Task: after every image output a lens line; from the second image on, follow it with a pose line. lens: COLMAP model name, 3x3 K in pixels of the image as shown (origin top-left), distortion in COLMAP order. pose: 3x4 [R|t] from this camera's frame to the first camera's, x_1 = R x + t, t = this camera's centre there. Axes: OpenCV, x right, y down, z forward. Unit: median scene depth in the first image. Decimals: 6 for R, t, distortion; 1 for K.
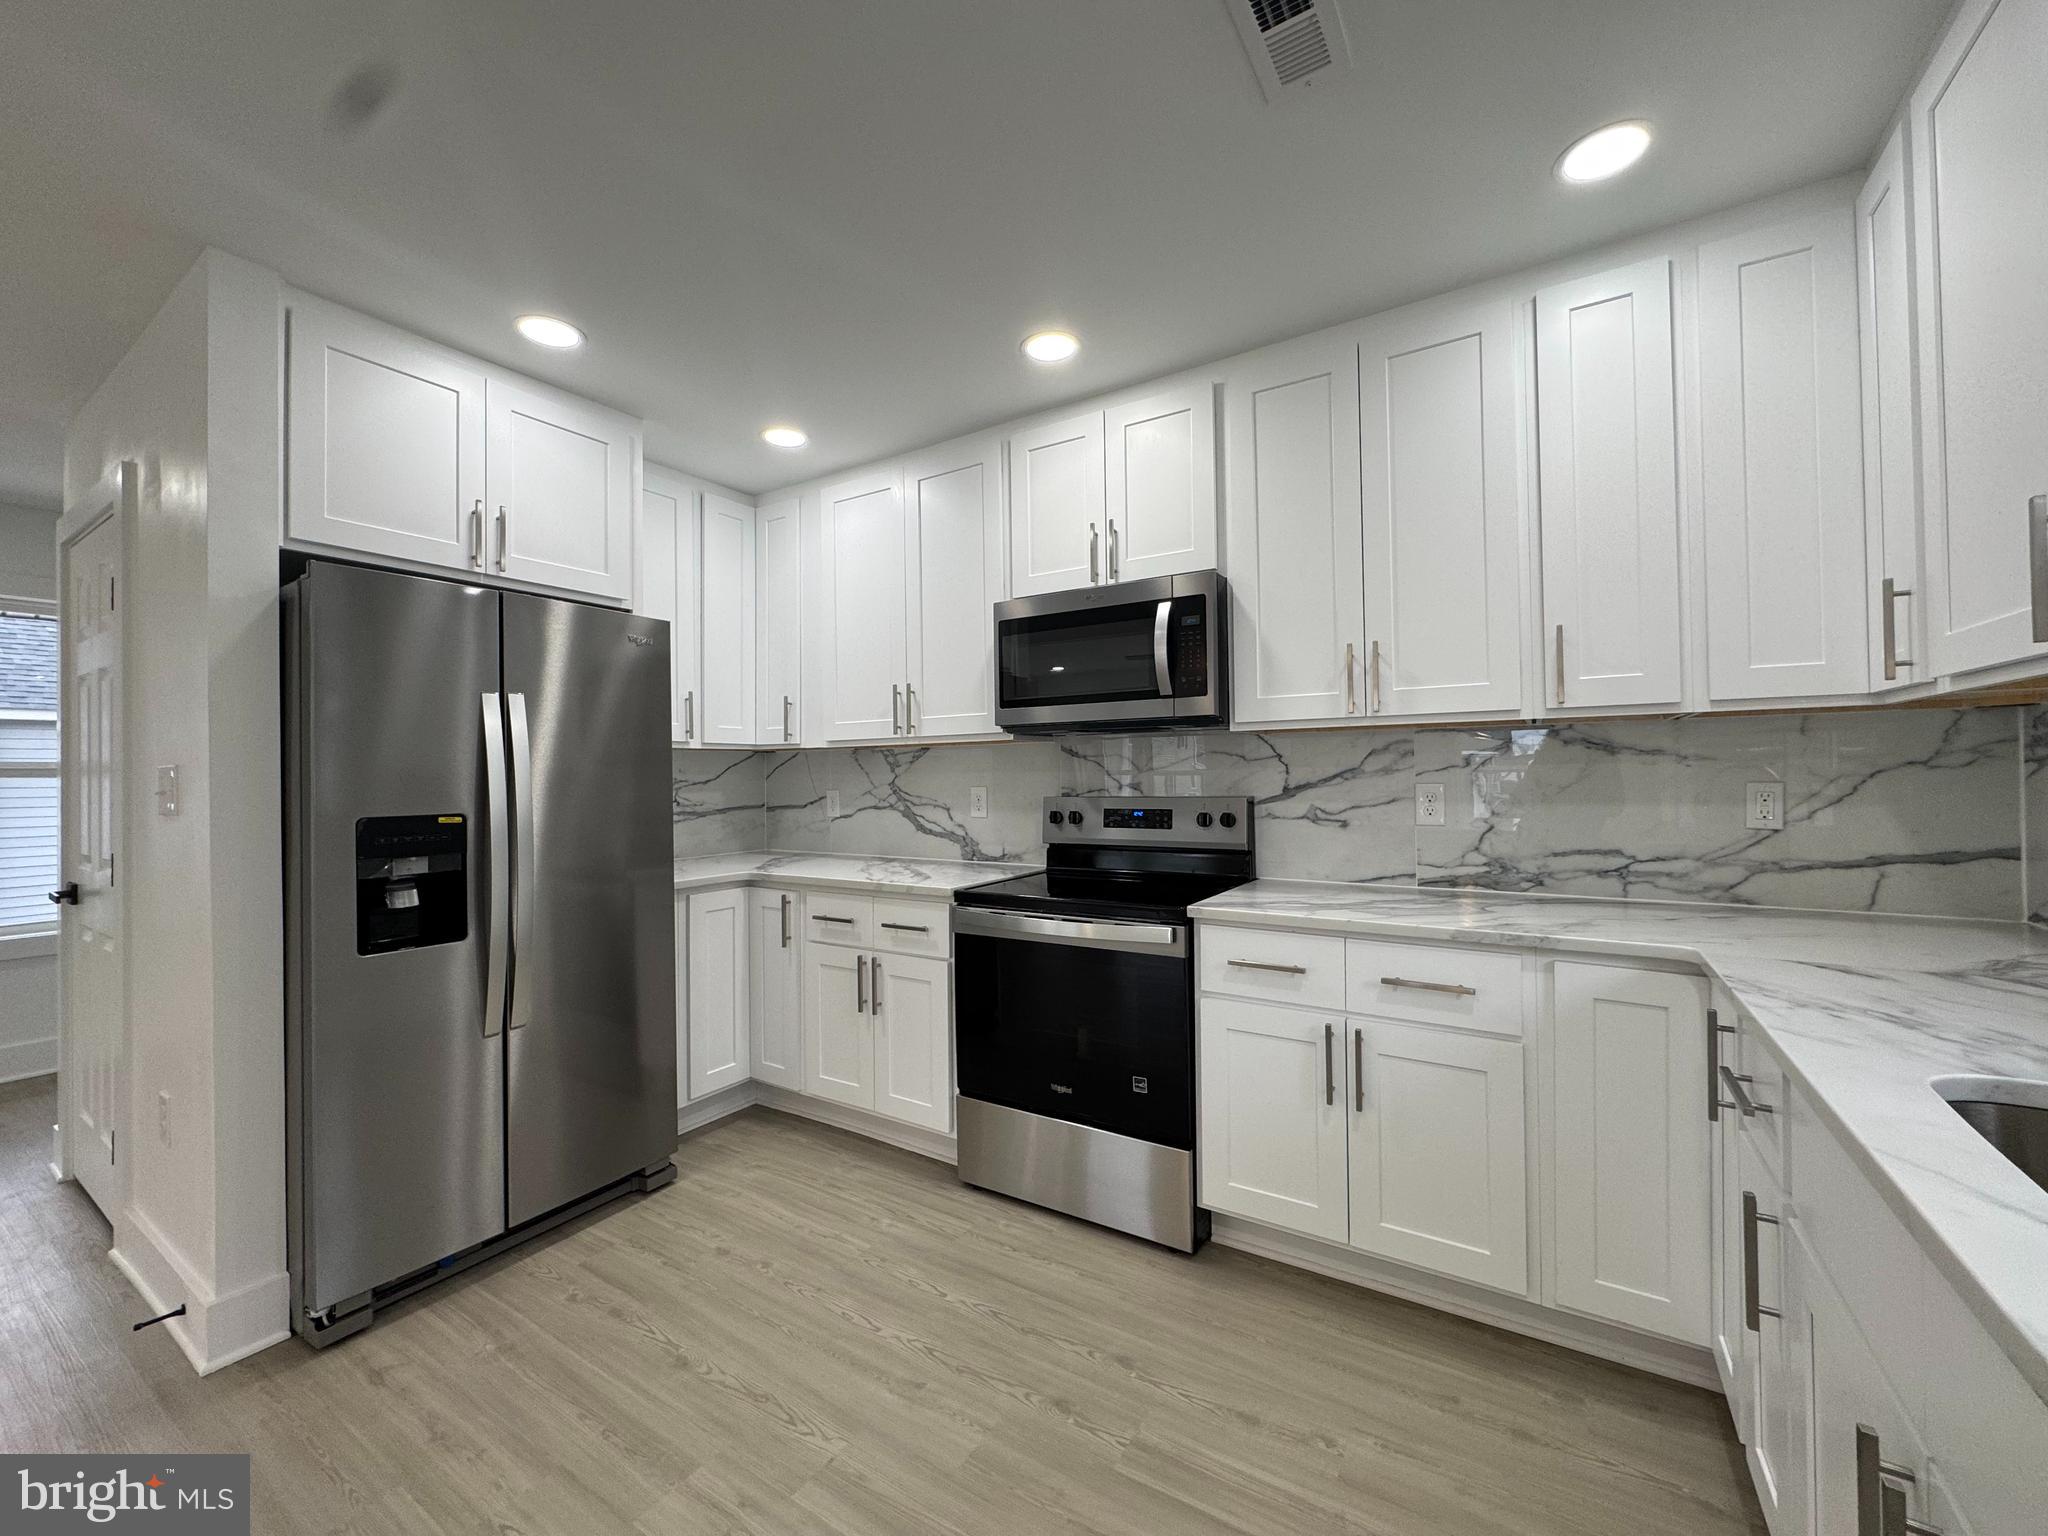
lens RADIAL K [[814.7, 0, 1021.1], [0, 814.7, 765.6], [0, 0, 1]] dist [-0.004336, 0.001116]
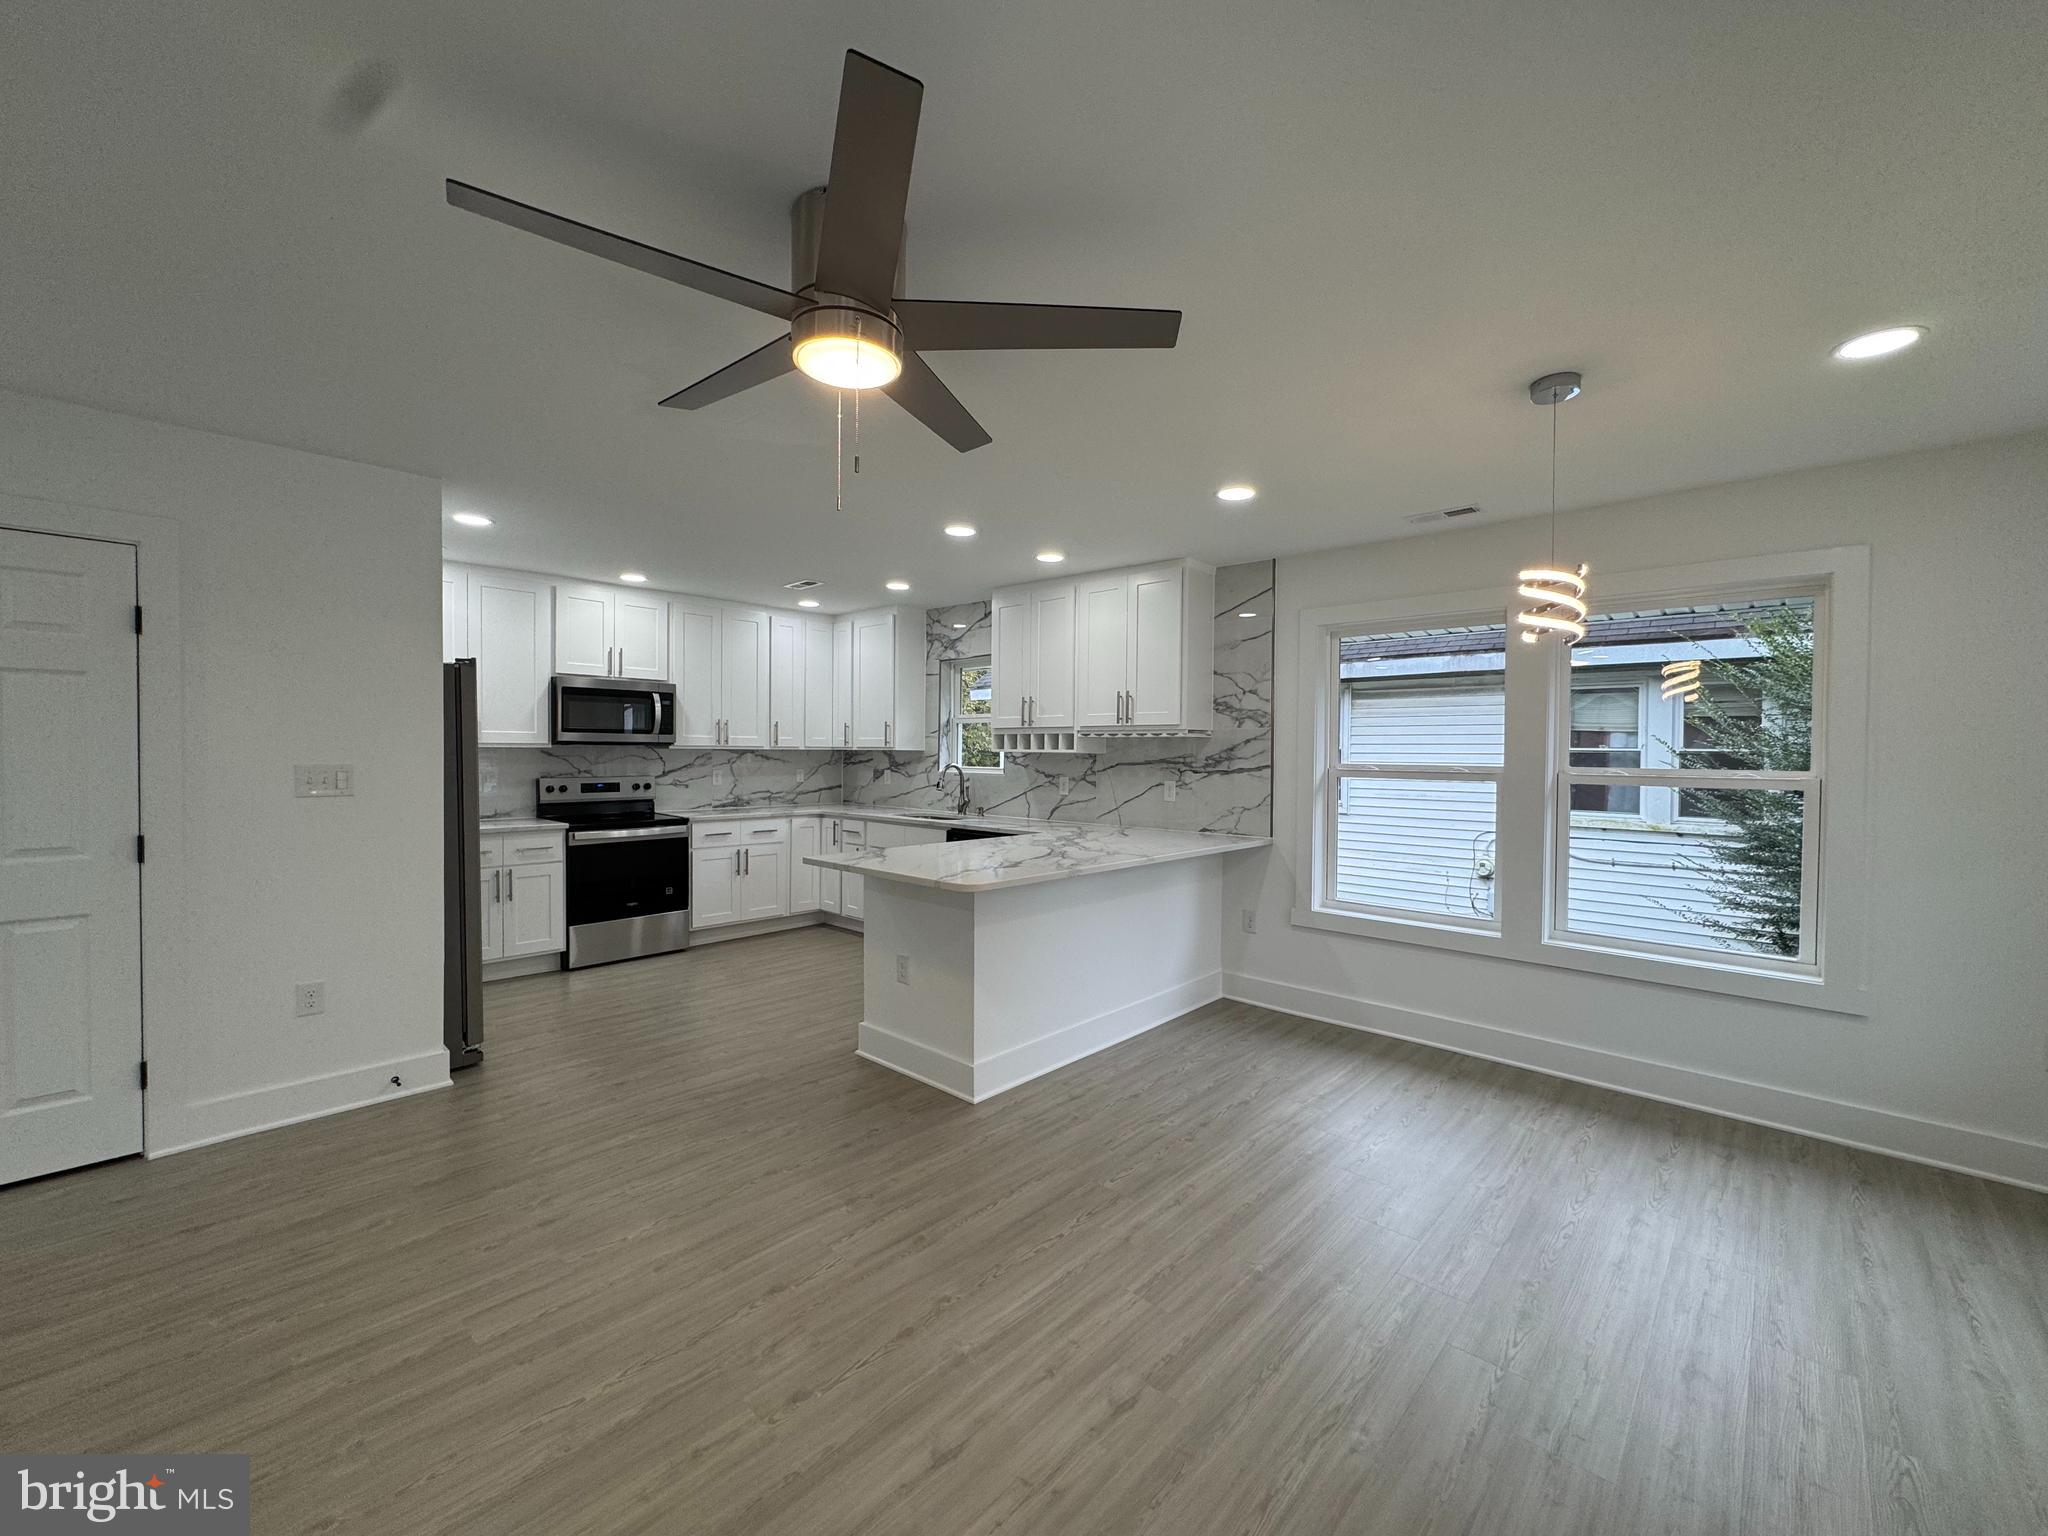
lens RADIAL K [[814.7, 0, 1022.5], [0, 814.7, 766.9], [0, 0, 1]] dist [-0.004336, 0.001116]
pose [[0.186762, -0.003843, 0.982398, -1.955893], [-0.020994, 0.999748, 0.007902, -0.029379], [-0.982181, -0.022101, 0.186634, -0.488356]]
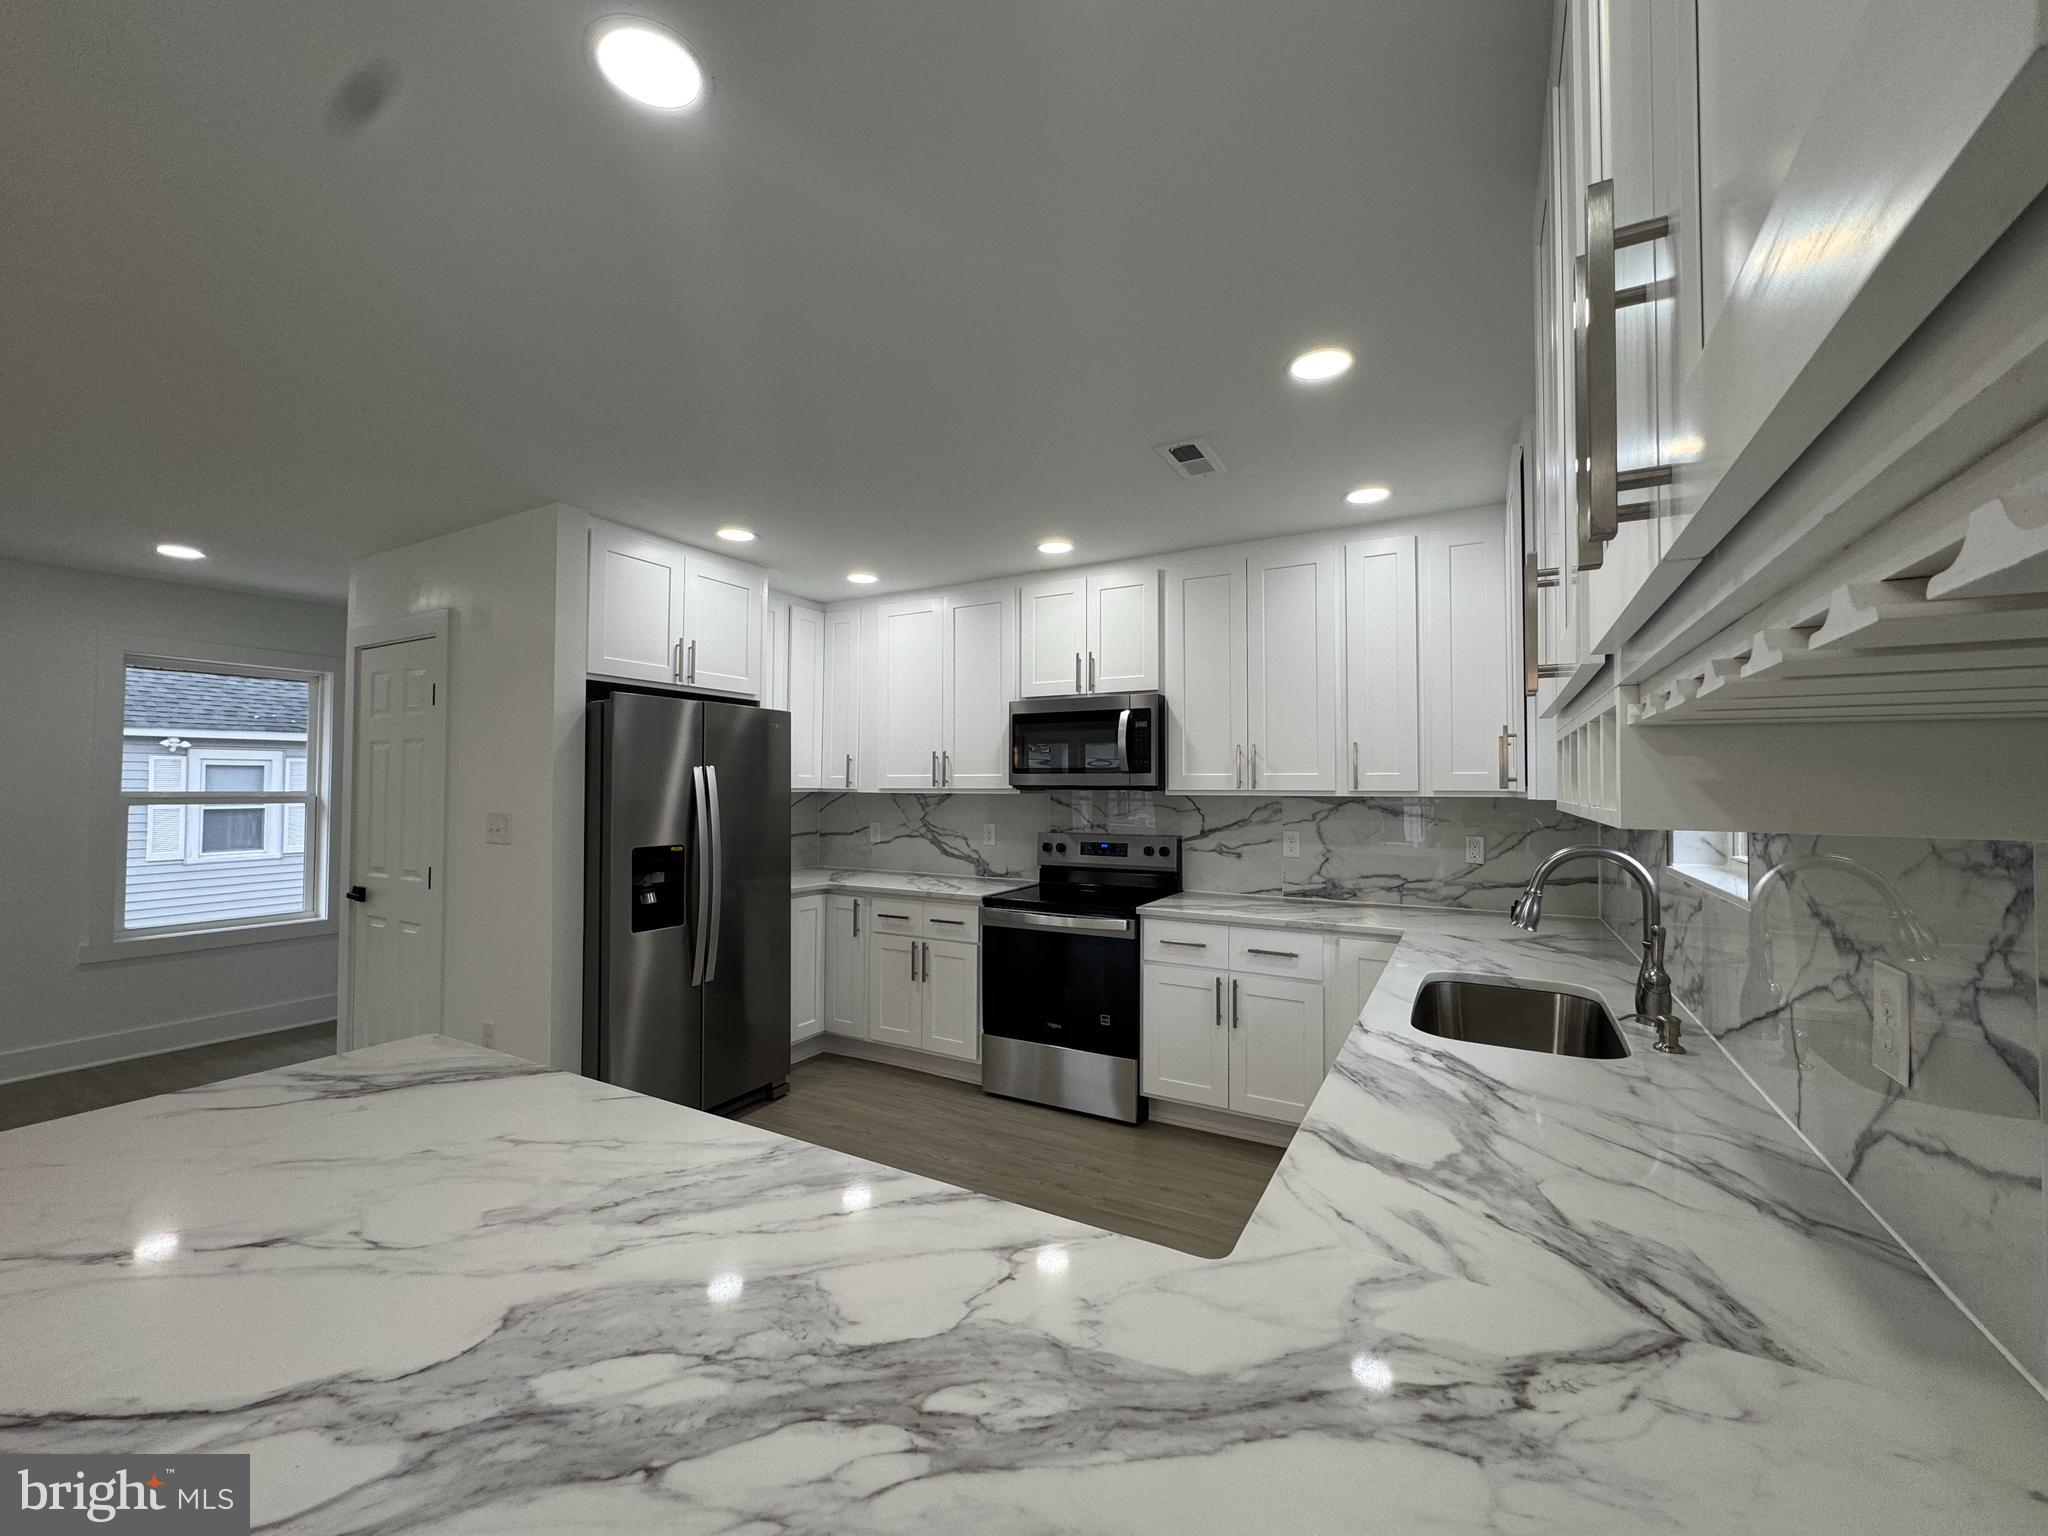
lens RADIAL K [[814.7, 0, 1020.8], [0, 814.7, 764.6], [0, 0, 1]] dist [-0.004336, 0.001116]
pose [[0.998354, 0.017988, 0.054452, -0.105039], [-0.017032, 0.999694, -0.017965, -0.068811], [-0.054759, 0.017008, 0.998355, -0.540830]]
